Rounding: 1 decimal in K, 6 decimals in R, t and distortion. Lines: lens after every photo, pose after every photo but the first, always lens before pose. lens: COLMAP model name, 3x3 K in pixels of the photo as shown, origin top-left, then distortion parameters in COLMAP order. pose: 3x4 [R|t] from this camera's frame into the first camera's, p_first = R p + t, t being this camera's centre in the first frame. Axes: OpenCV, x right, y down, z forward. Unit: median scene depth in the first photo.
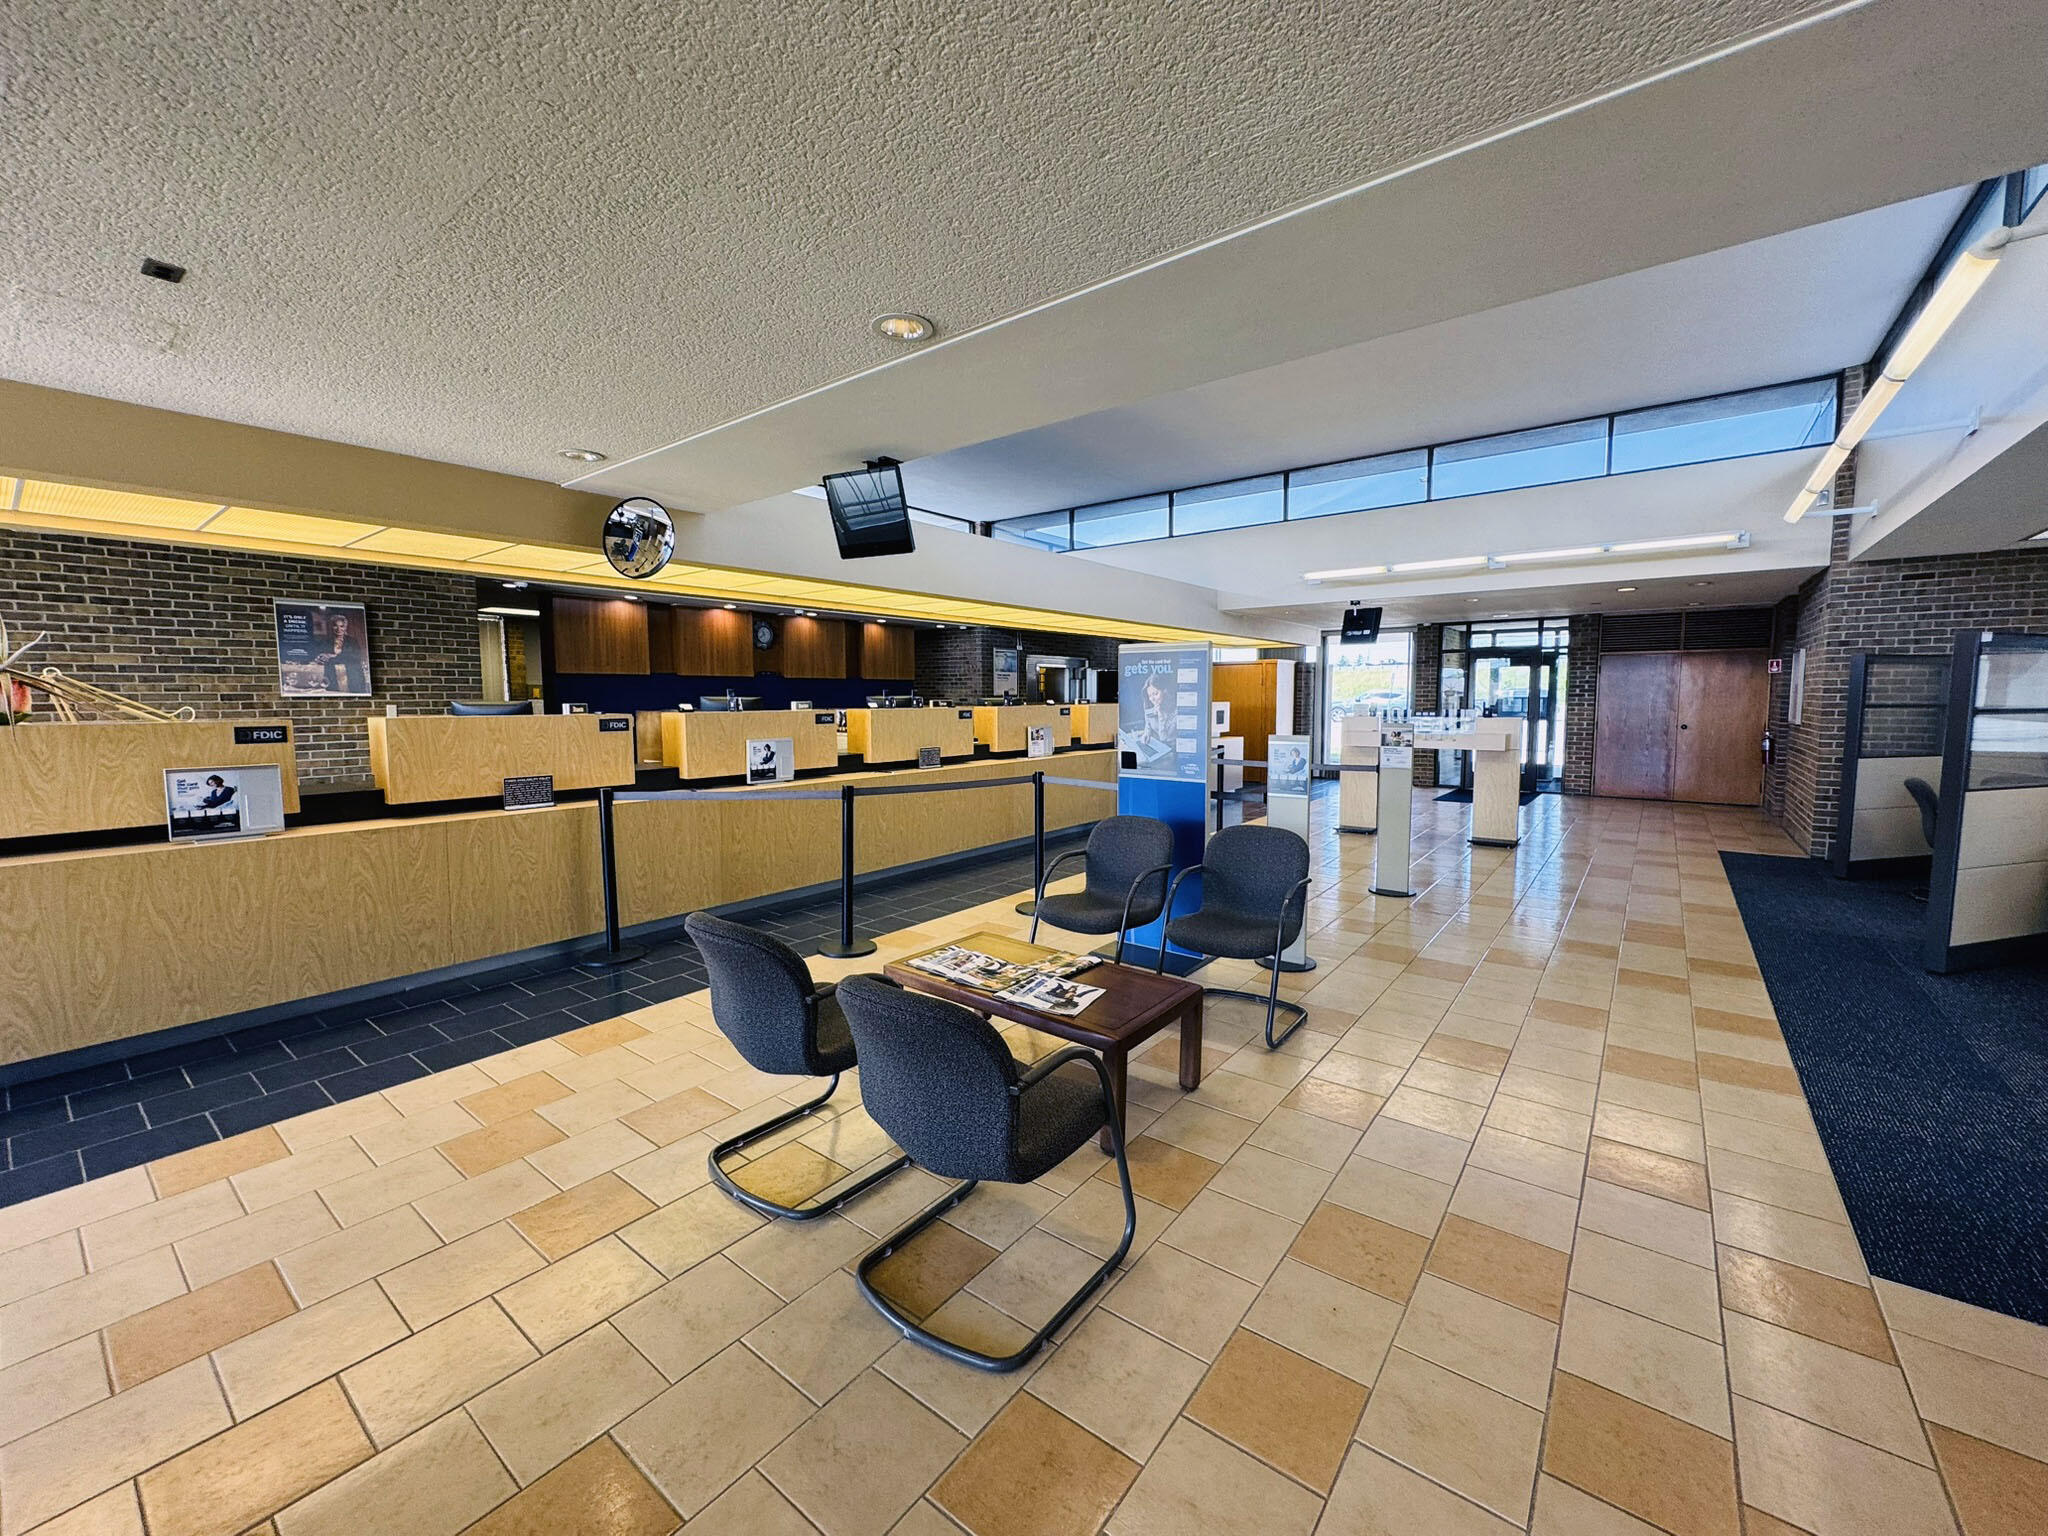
lens RADIAL K [[826.6, 0, 1024.0], [0, 826.6, 768.0], [0, 0, 1]] dist [-0.003125, 0.000736]
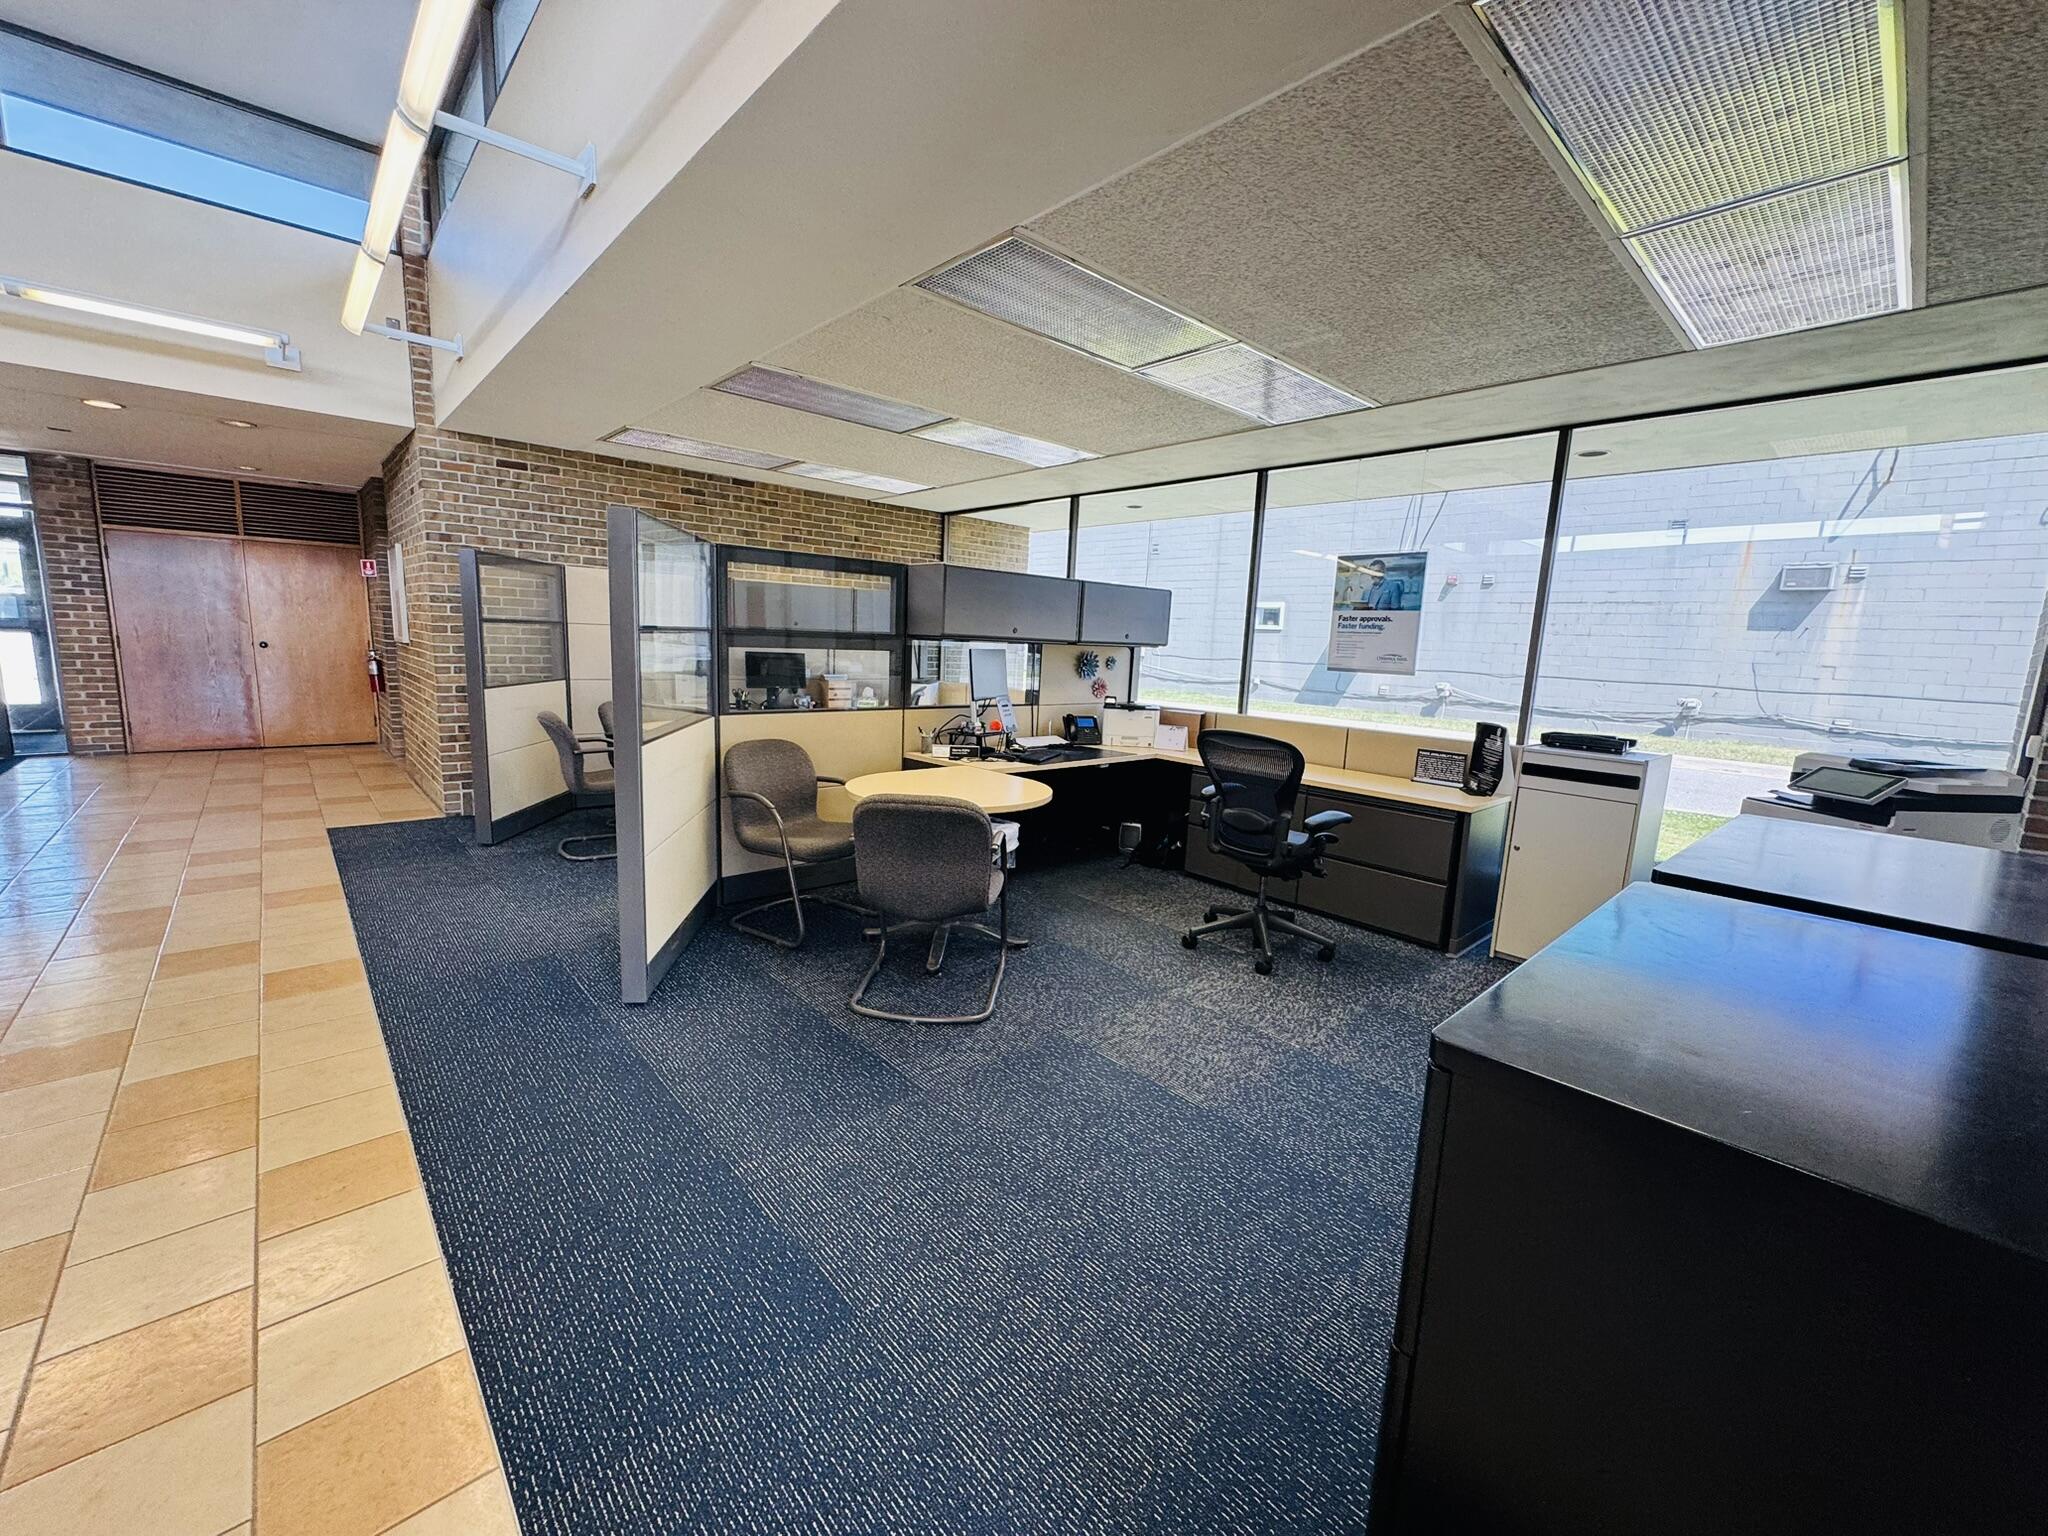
lens RADIAL K [[826.6, 0, 1024.0], [0, 826.6, 768.0], [0, 0, 1]] dist [-0.003125, 0.000736]
pose [[0.178989, -0.142352, 0.973498, 0.294897], [0.043261, 0.989659, 0.136761, -0.019082], [-0.982900, 0.017636, 0.183296, 0.315150]]
